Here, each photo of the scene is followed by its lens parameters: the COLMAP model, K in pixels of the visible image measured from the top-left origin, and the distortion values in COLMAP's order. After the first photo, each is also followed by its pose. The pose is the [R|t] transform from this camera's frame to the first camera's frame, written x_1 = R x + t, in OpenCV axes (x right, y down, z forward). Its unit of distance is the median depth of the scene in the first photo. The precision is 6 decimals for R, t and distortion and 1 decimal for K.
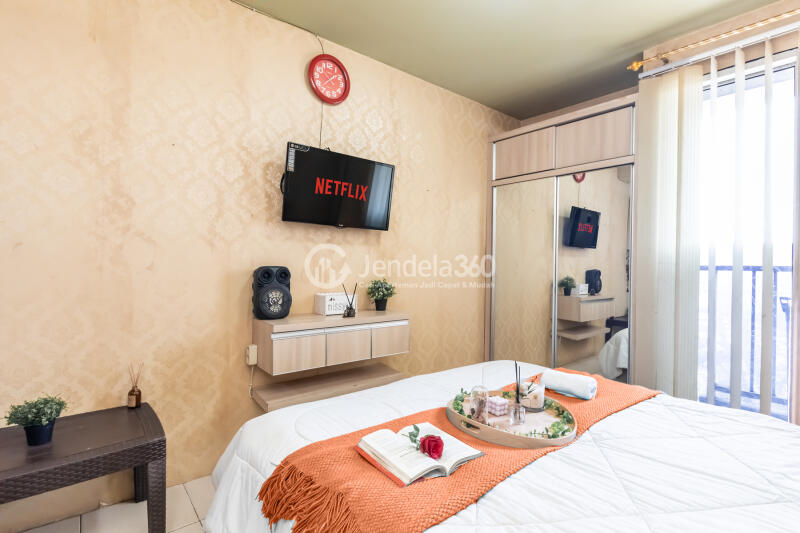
lens RADIAL K [[409.4, 0, 402.6], [0, 409.4, 260.4], [0, 0, 1]] dist [0.000283, -0.000641]
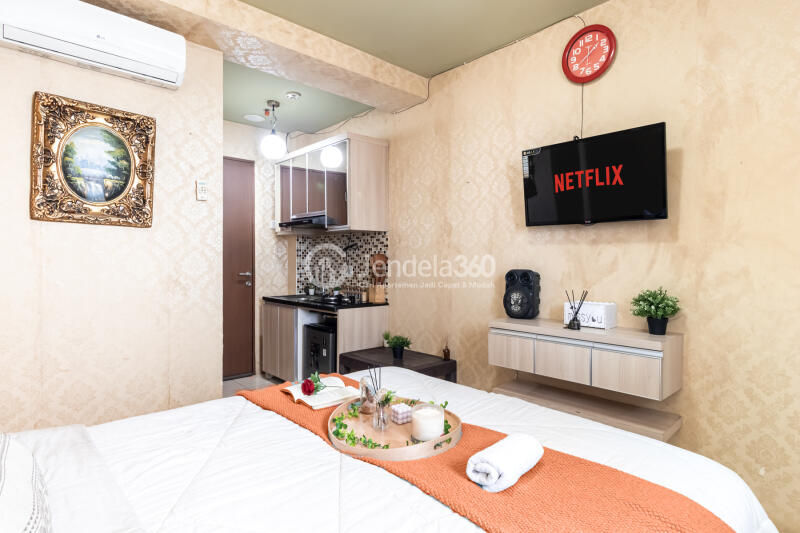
lens RADIAL K [[421.1, 0, 403.6], [0, 421.1, 267.3], [0, 0, 1]] dist [-0.001797, -0.000388]
pose [[0.028421, -0.005073, -0.999583, 0.715842], [-0.000321, 0.999987, -0.005084, 0.013868], [0.999596, 0.000465, 0.028419, 0.599436]]
